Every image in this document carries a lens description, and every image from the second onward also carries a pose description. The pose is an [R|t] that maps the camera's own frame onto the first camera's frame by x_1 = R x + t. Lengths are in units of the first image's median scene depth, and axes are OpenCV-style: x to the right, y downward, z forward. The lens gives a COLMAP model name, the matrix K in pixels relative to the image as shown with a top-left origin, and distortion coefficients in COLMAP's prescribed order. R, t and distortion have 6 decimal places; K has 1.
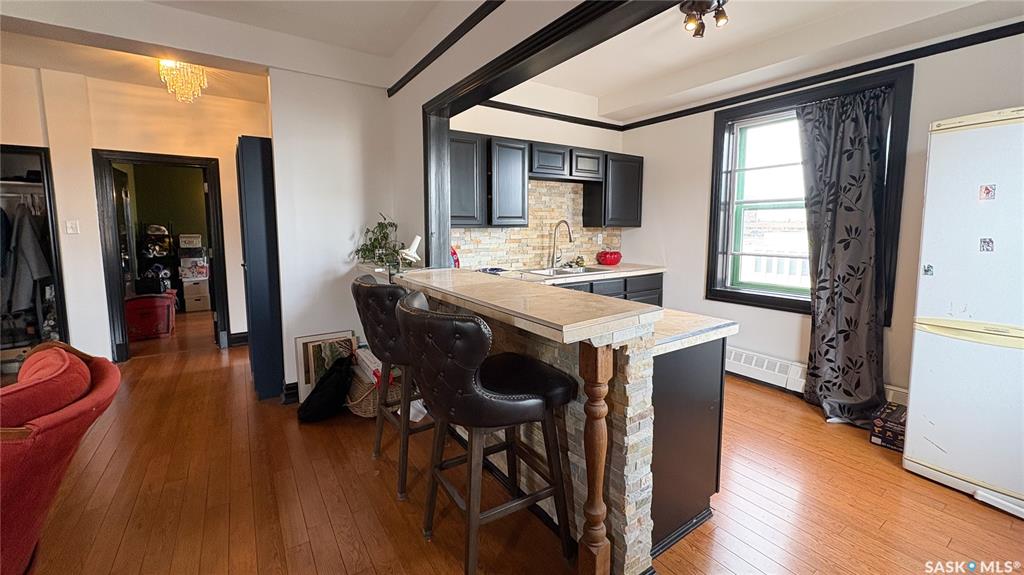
lens RADIAL K [[413.2, 0, 518.6], [0, 413.2, 263.0], [0, 0, 1]] dist [0.000760, -0.000217]
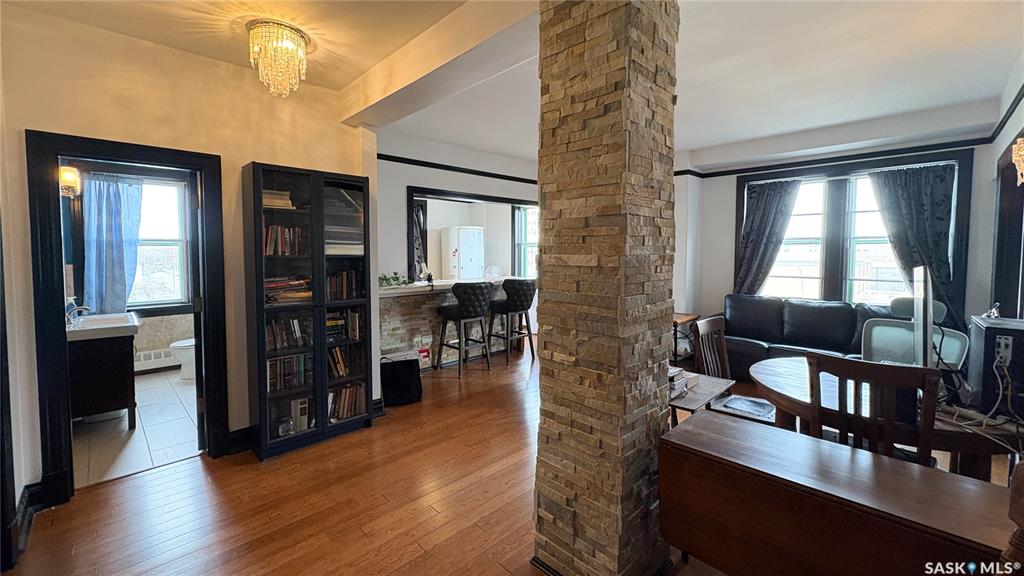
lens RADIAL K [[414.7, 0, 505.8], [0, 414.7, 268.0], [0, 0, 1]] dist [-0.000373, -0.000079]
pose [[-0.171876, -0.039528, 0.984325, -1.396575], [0.092343, 0.994149, 0.056047, -0.077551], [-0.980781, 0.100529, -0.167220, 0.671253]]
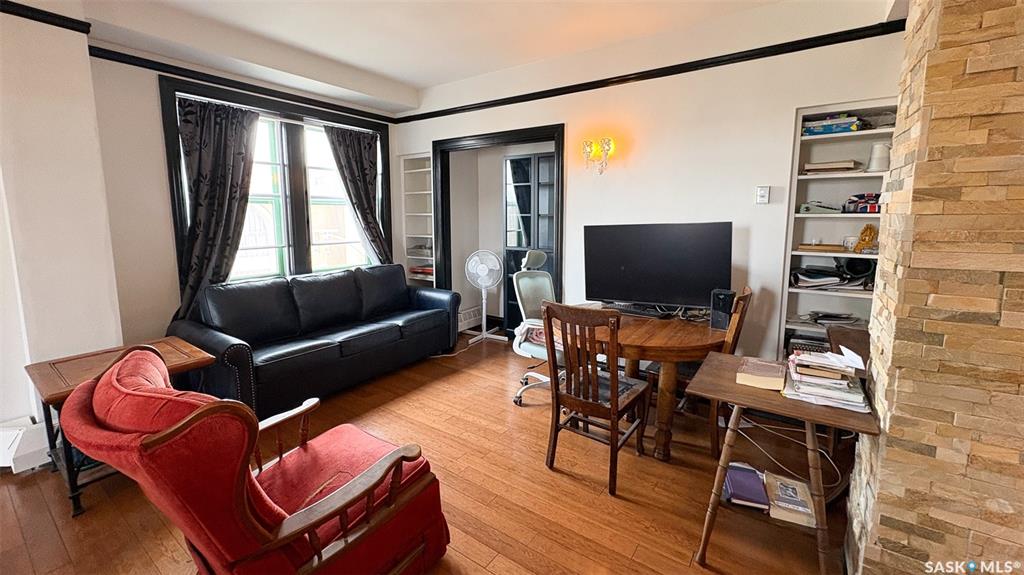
lens RADIAL K [[414.7, 0, 505.8], [0, 414.7, 267.5], [0, 0, 1]] dist [-0.000373, -0.000079]
pose [[-0.940245, 0.043668, -0.337688, -0.492435], [-0.031354, 0.976425, 0.213568, -0.070636], [0.339053, 0.211394, -0.916709, 0.638619]]
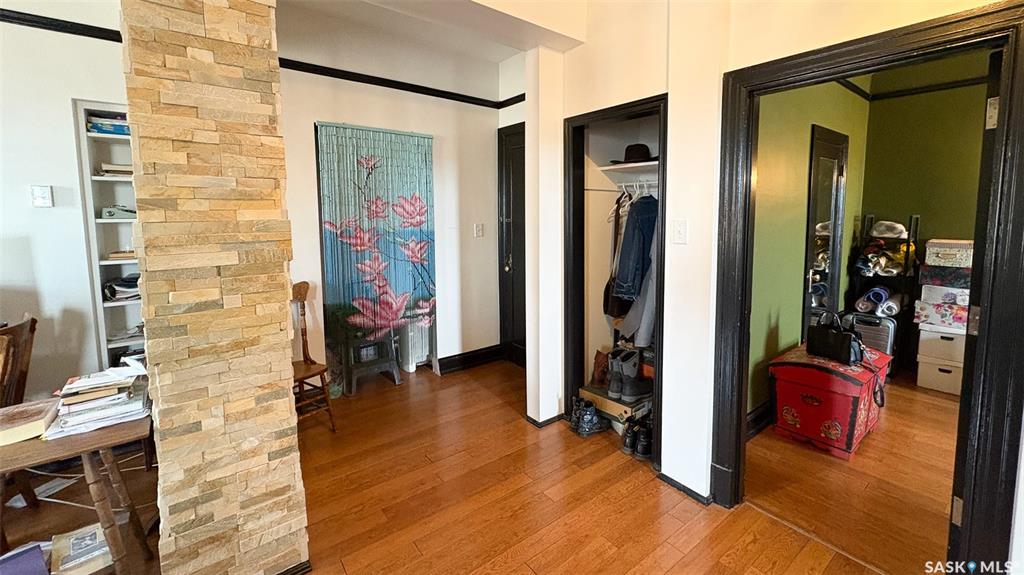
lens RADIAL K [[420.4, 0, 516.7], [0, 420.4, 249.9], [0, 0, 1]] dist [-0.000374, 0.000058]
pose [[0.064468, 0.083419, -0.994427, -0.526466], [-0.088764, 0.993029, 0.077547, -0.083640], [0.993964, 0.083270, 0.071423, 0.726690]]
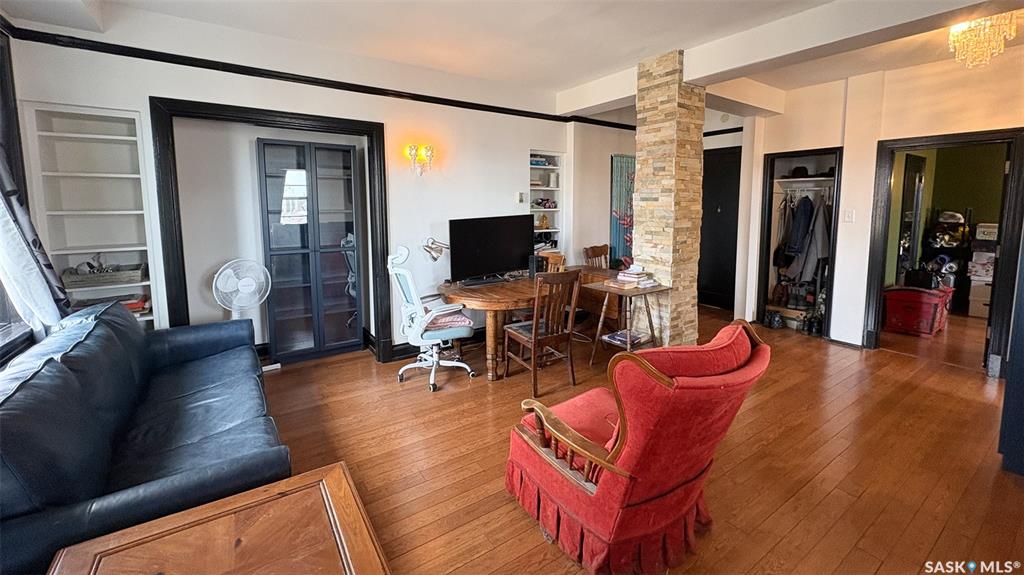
lens RADIAL K [[417.2, 0, 514.4], [0, 417.2, 247.4], [0, 0, 1]] dist [-0.001108, -0.000322]
pose [[0.001234, 0.100371, -0.994949, 0.034971], [-0.091204, 0.990815, 0.099840, -0.031654], [0.995831, 0.090620, 0.010377, 0.102190]]
